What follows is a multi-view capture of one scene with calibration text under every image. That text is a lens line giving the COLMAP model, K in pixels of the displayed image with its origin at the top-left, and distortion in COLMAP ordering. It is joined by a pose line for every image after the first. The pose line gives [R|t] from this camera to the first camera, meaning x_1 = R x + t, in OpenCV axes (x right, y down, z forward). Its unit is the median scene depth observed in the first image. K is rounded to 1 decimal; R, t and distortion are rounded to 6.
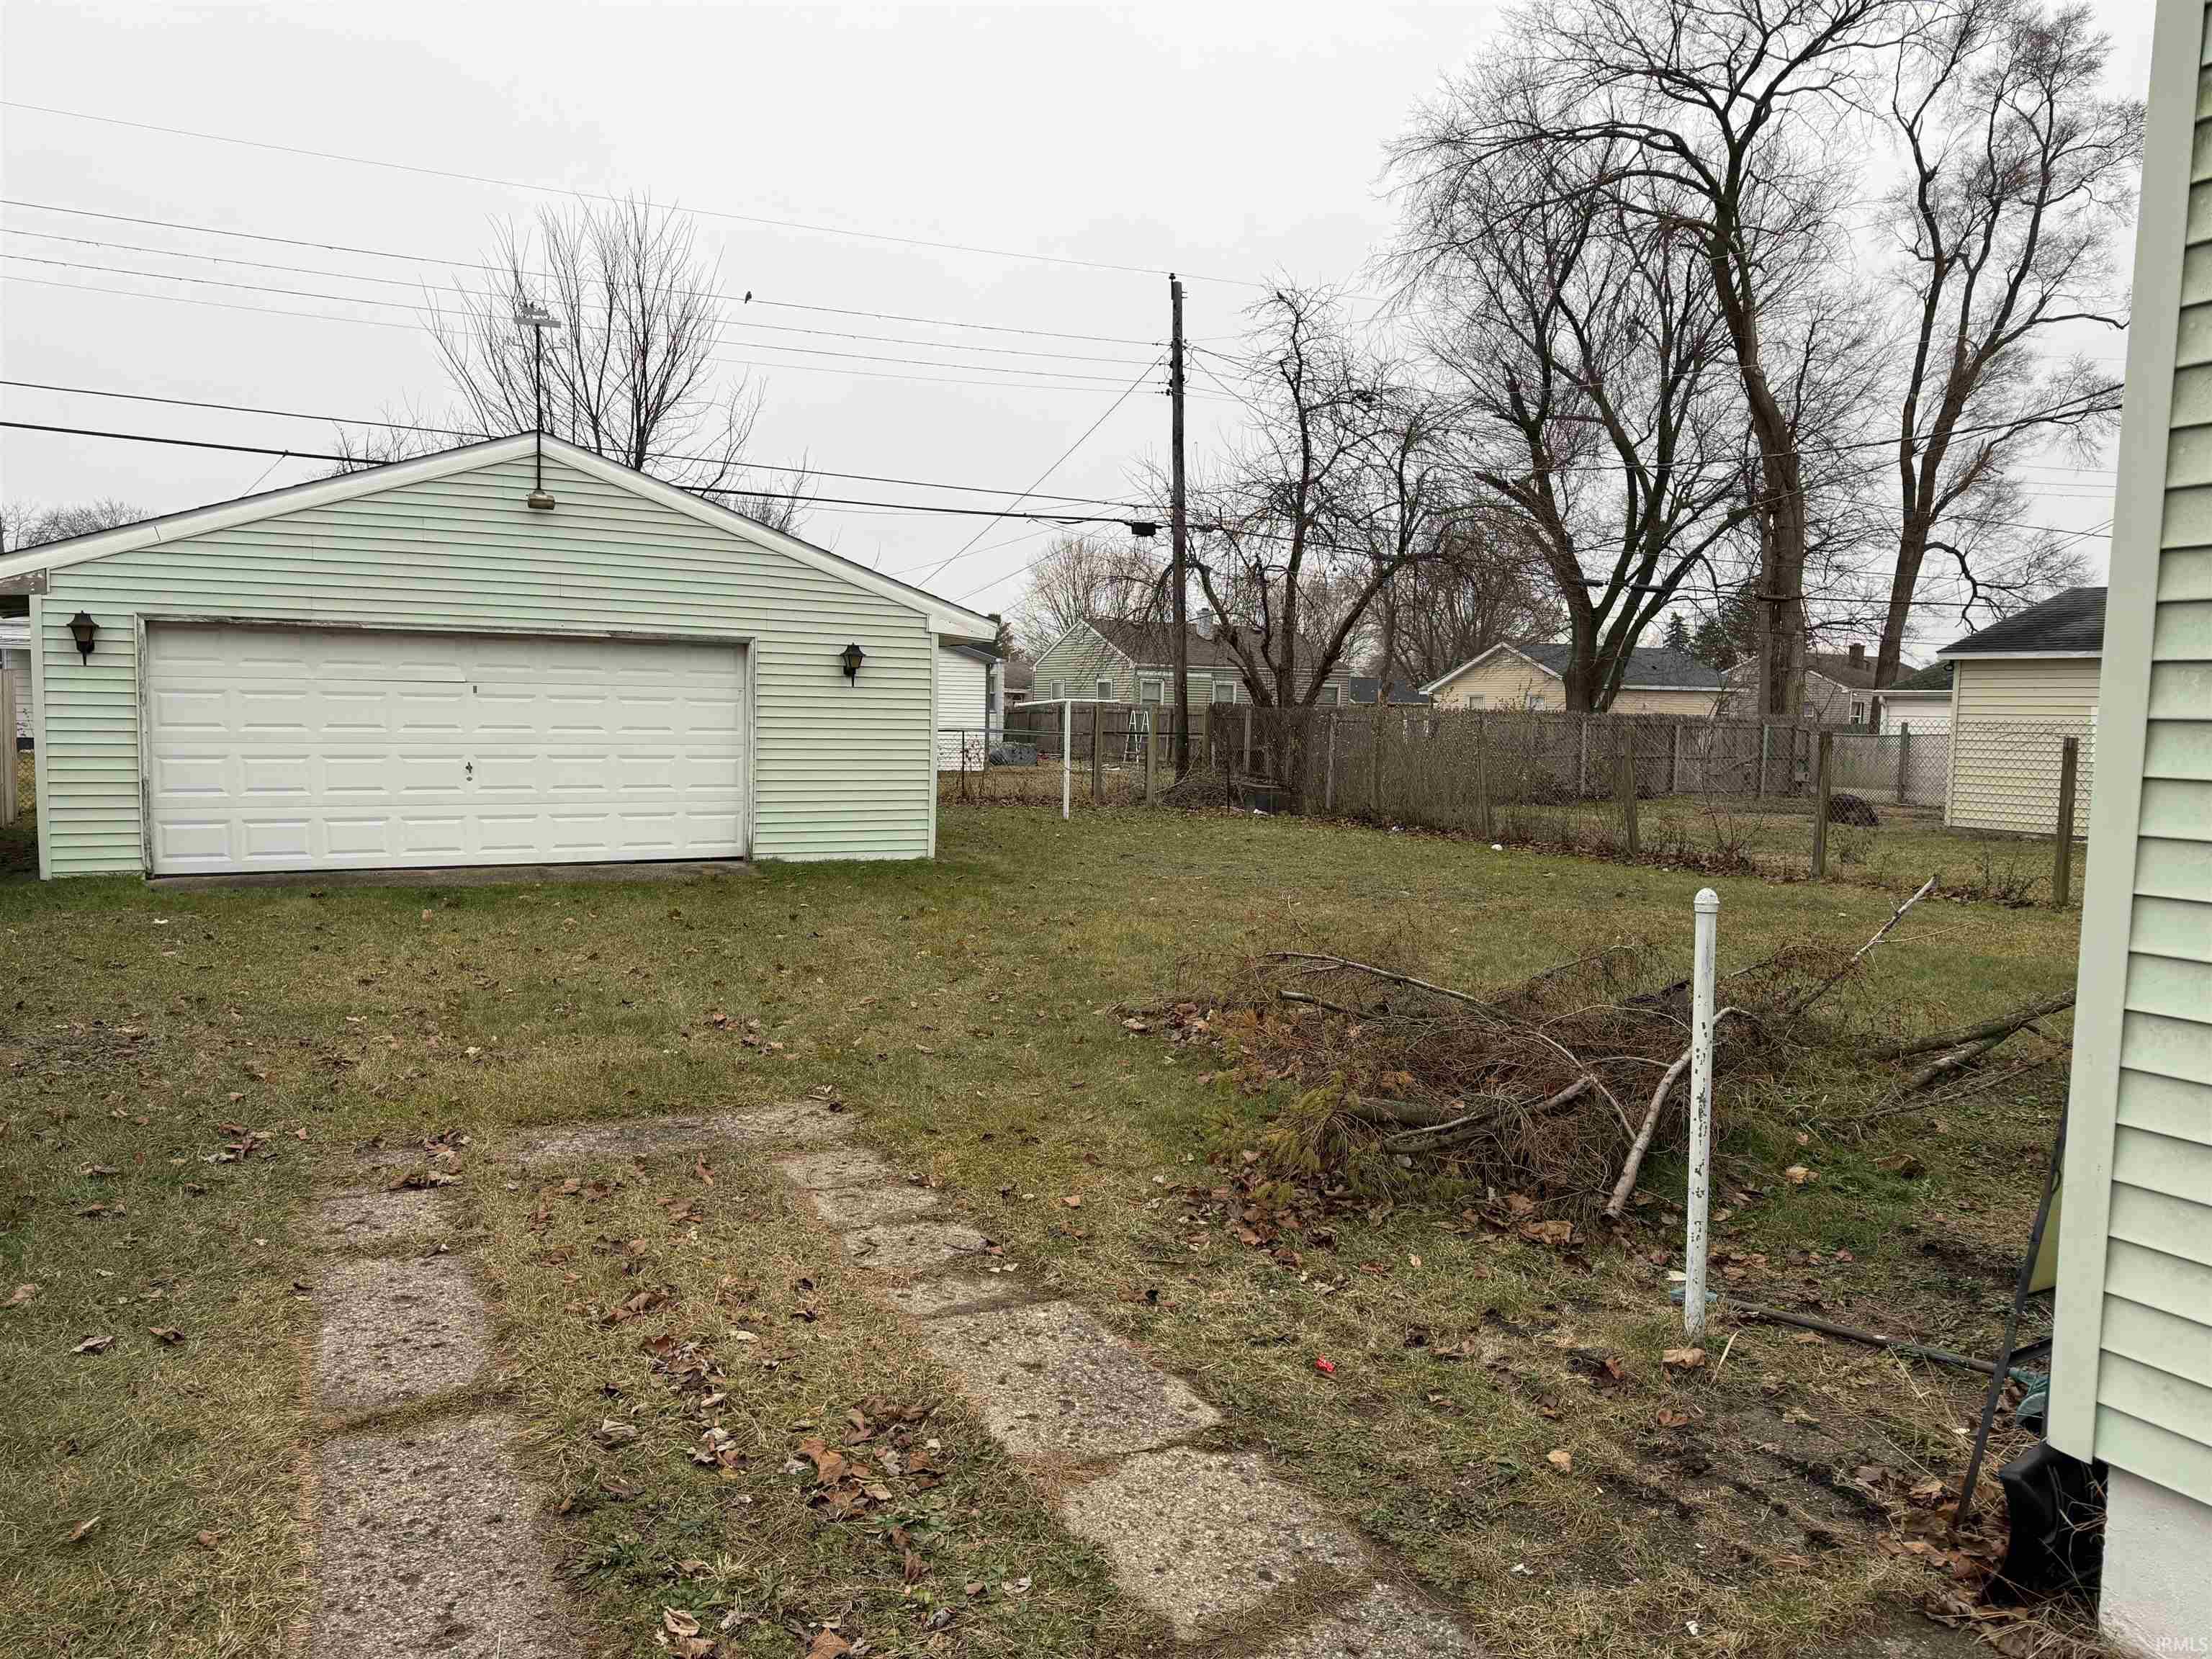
lens RADIAL K [[1571.2, 0, 1106.0], [0, 1571.2, 829.5], [0, 0, 1]] dist [0.108954, -0.155212]
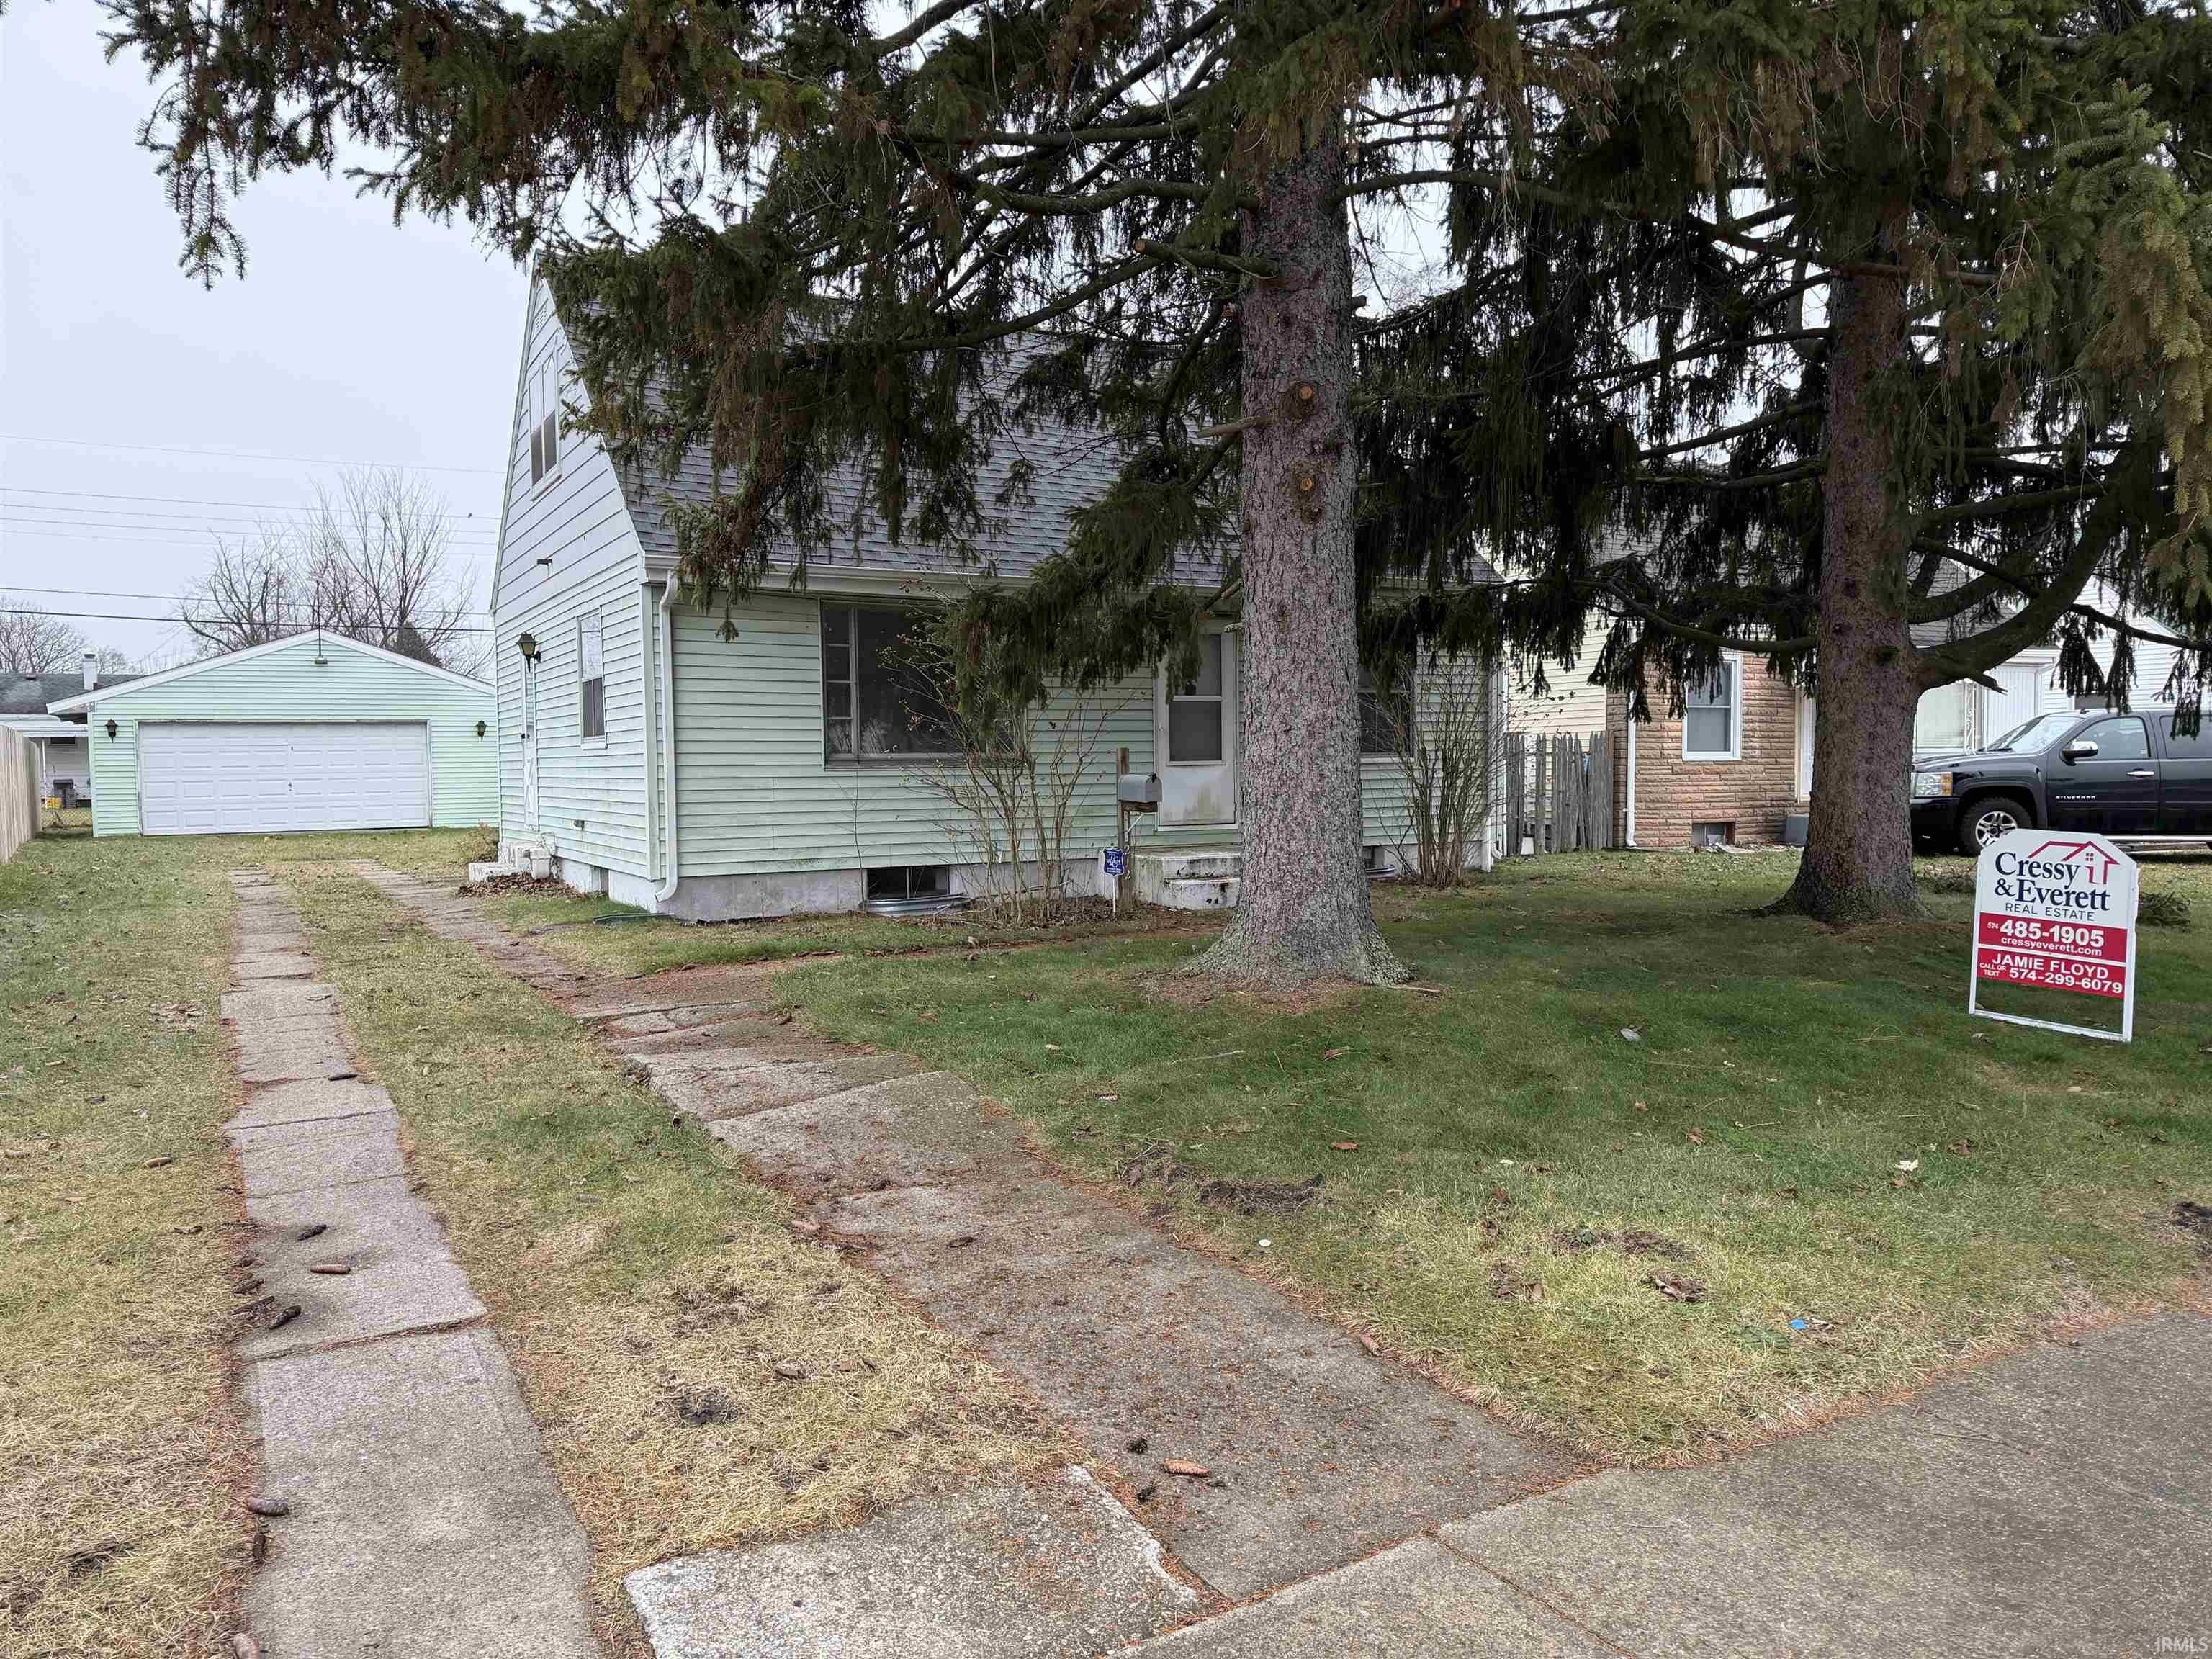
lens RADIAL K [[1571.2, 0, 1106.0], [0, 1571.2, 829.5], [0, 0, 1]] dist [0.108954, -0.155212]
pose [[0.996786, -0.039827, 0.069511, 0.520392], [0.042528, 0.998379, -0.037824, 0.143776], [-0.067892, 0.040659, 0.996864, -1.168177]]
